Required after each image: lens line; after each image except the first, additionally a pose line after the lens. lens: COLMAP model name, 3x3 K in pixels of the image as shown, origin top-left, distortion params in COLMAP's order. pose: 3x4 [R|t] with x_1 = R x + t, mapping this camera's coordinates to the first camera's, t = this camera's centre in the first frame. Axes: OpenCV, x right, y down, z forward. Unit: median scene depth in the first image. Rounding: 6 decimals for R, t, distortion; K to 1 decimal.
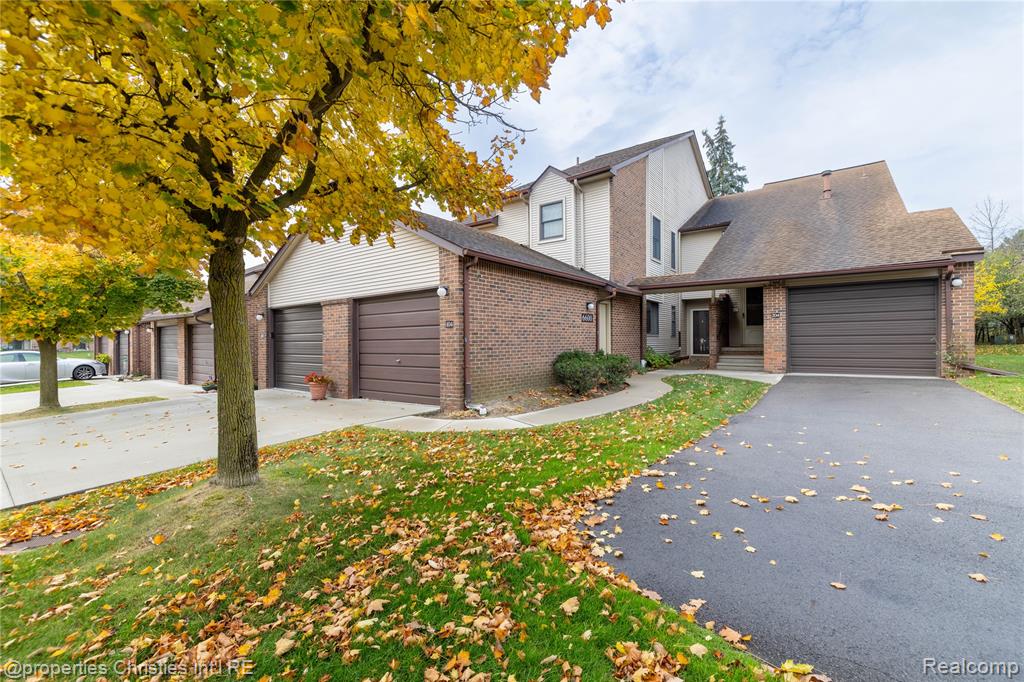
lens RADIAL K [[442.6, 0, 512.0], [0, 442.6, 341.0], [0, 0, 1]] dist [-0.001438, -0.000099]
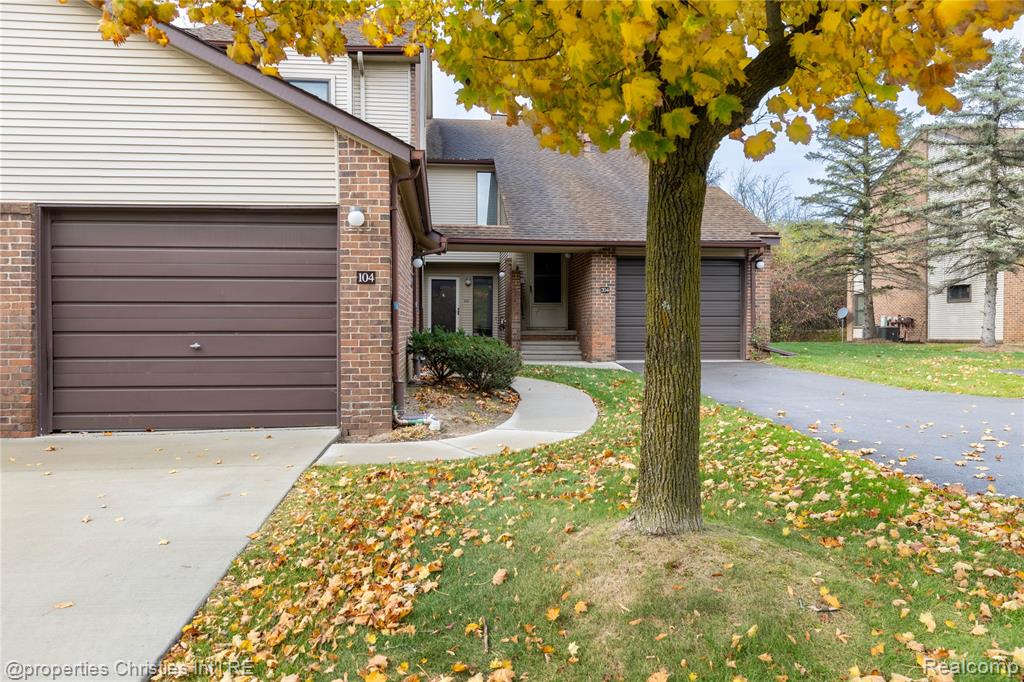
lens RADIAL K [[728.8, 0, 512.0], [0, 728.8, 341.0], [0, 0, 1]] dist [0.020118, -0.032159]
pose [[0.736137, -0.001630, 0.676830, -0.529799], [-0.007434, 0.999917, 0.010493, 0.027101], [-0.676791, -0.012757, 0.736064, 0.160724]]
